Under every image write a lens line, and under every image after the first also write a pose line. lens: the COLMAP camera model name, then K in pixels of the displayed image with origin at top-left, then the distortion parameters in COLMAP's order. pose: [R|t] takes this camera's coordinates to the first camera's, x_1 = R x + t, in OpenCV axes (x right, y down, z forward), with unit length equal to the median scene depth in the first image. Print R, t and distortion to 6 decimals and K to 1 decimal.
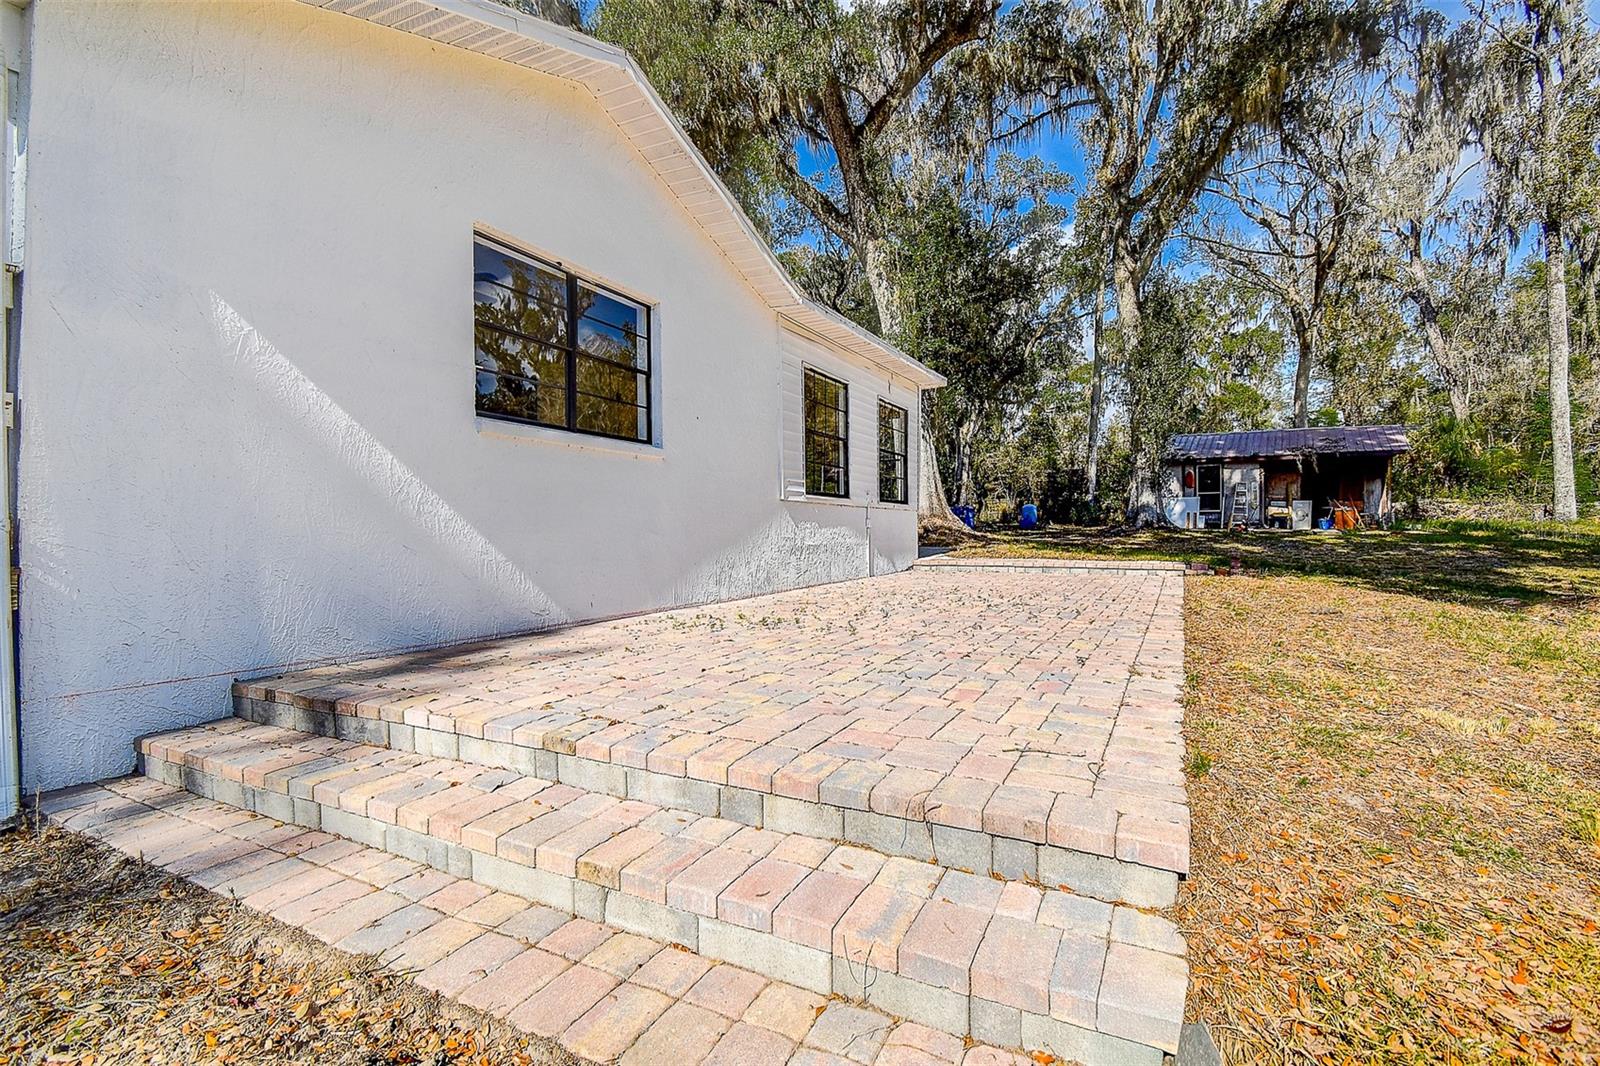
lens RADIAL K [[735.7, 0, 795.0], [0, 735.7, 530.4], [0, 0, 1]] dist [0.034515, -0.028181]
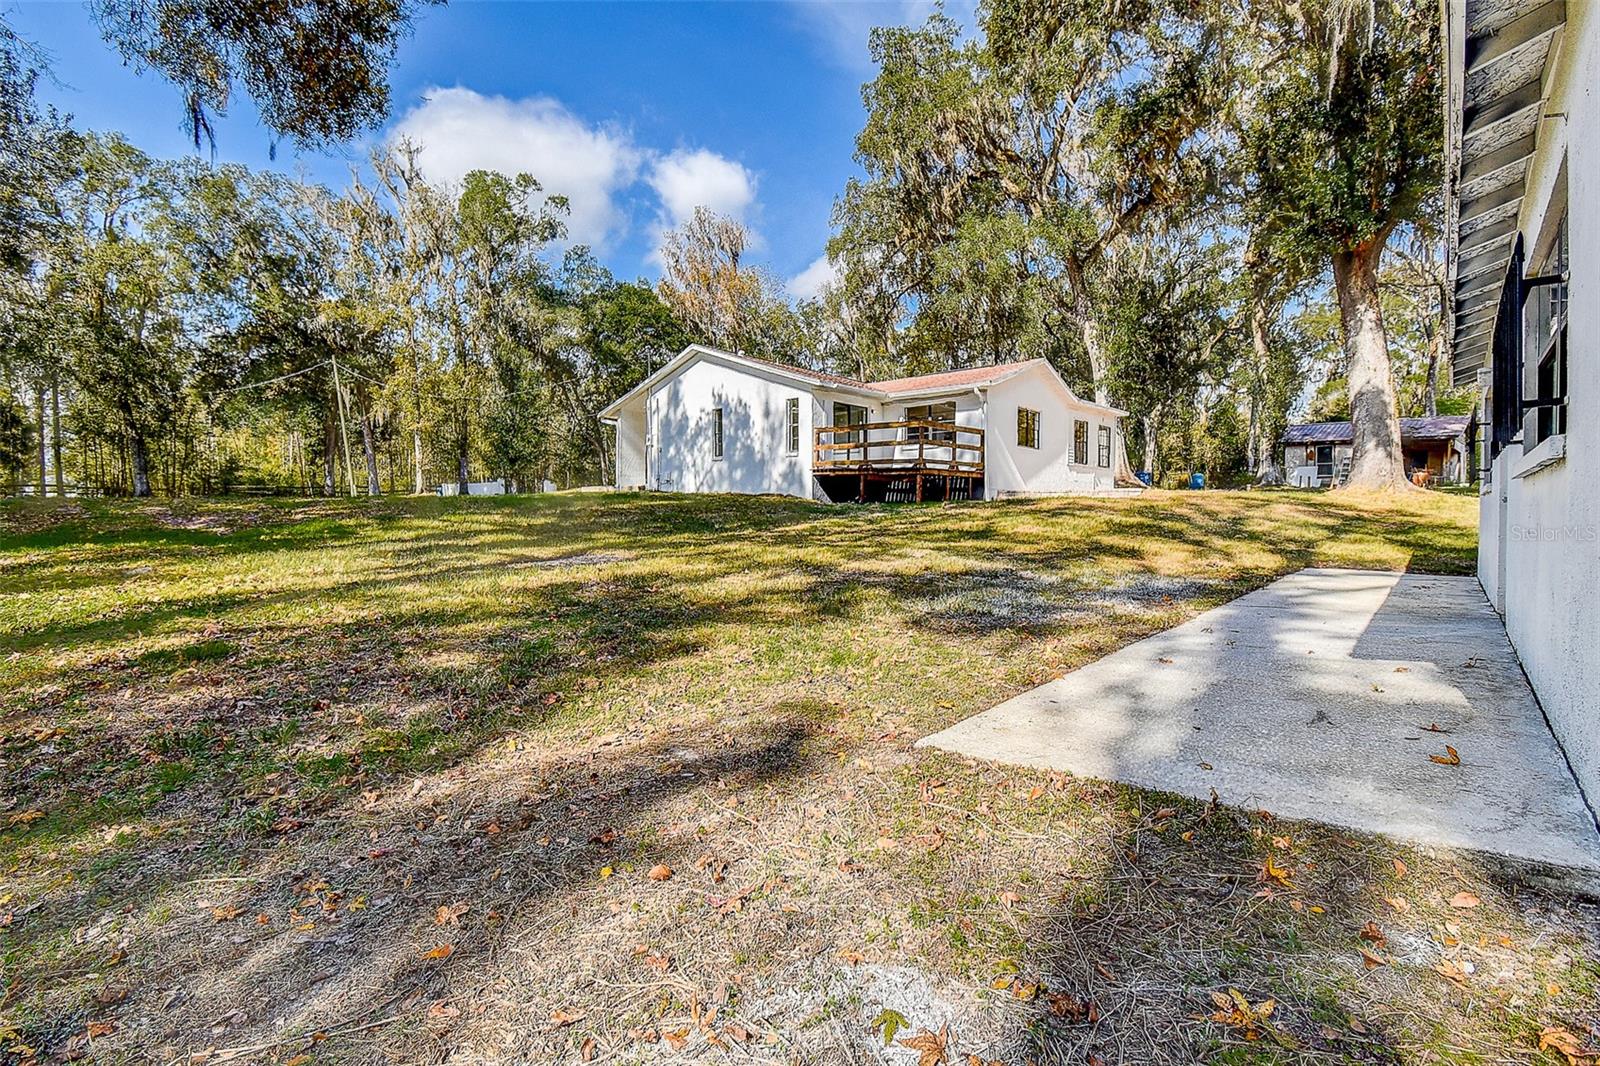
lens RADIAL K [[735.7, 0, 795.0], [0, 735.7, 530.4], [0, 0, 1]] dist [0.034515, -0.028181]
pose [[0.972822, 0.013135, -0.231181, -0.164660], [-0.006846, 0.999585, 0.027985, 0.062500], [0.231453, -0.025642, 0.972508, -0.912451]]
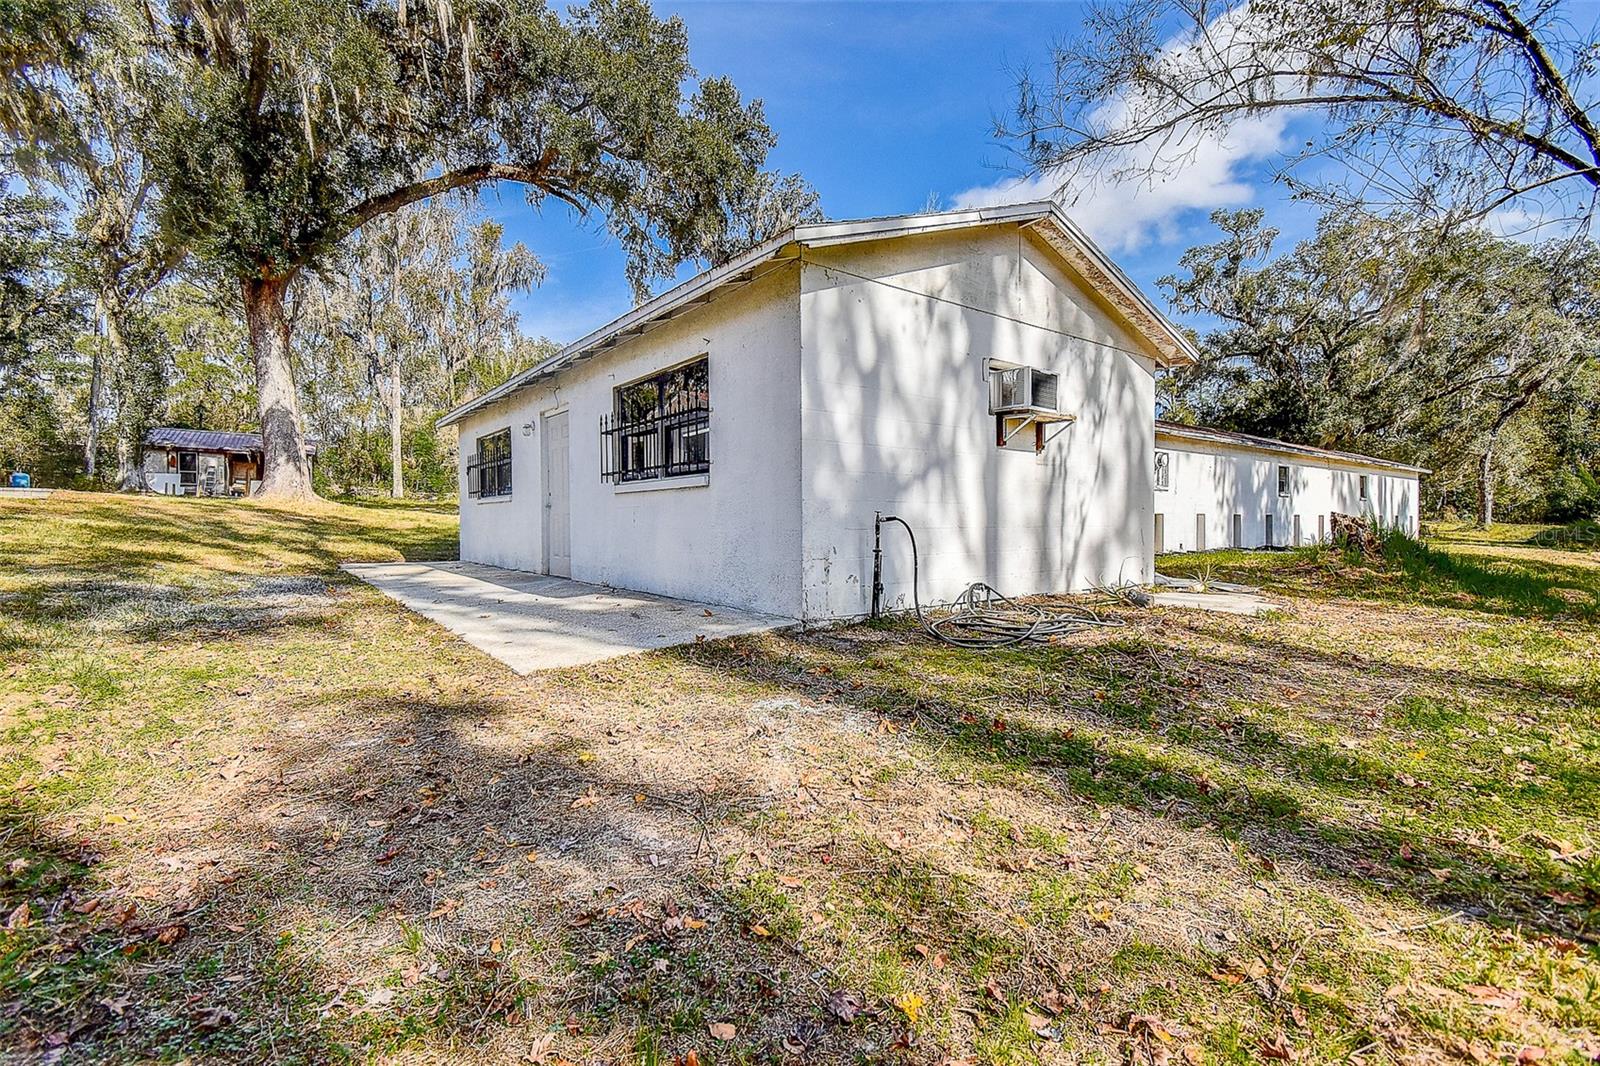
lens RADIAL K [[735.7, 0, 795.0], [0, 735.7, 530.4], [0, 0, 1]] dist [0.034515, -0.028181]
pose [[0.431965, -0.005360, 0.901874, -0.318518], [-0.003282, 0.999966, 0.007515, 0.065630], [-0.901884, -0.006206, 0.431933, -0.923156]]
